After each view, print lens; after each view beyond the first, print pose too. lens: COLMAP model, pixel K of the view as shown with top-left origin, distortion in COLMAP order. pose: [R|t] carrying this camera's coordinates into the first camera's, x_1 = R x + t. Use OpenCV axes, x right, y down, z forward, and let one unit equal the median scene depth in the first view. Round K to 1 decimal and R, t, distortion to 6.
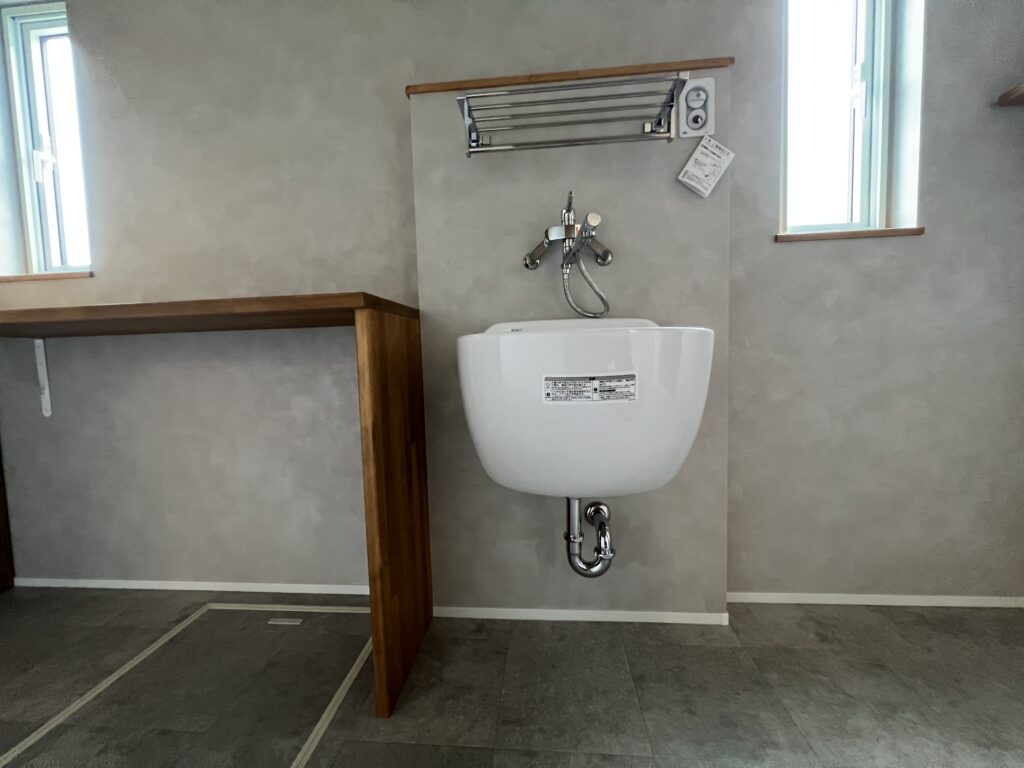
lens RADIAL K [[410.5, 0, 510.0], [0, 410.5, 378.6], [0, 0, 1]] dist [-0.001191, 0.000001]
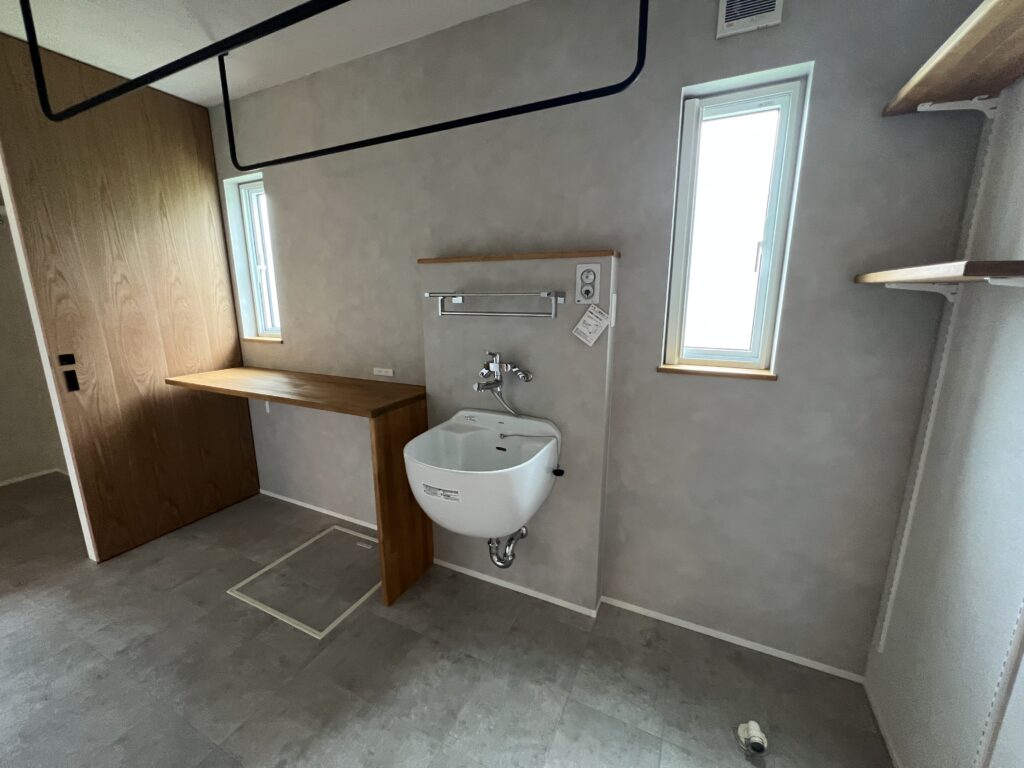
lens RADIAL K [[410.5, 0, 510.0], [0, 410.5, 378.6], [0, 0, 1]] dist [-0.001191, 0.000001]
pose [[0.934793, 0.099672, -0.340923, 0.715715], [-0.048560, 0.986671, 0.155314, -0.540732], [0.351859, -0.128631, 0.927173, -0.450328]]
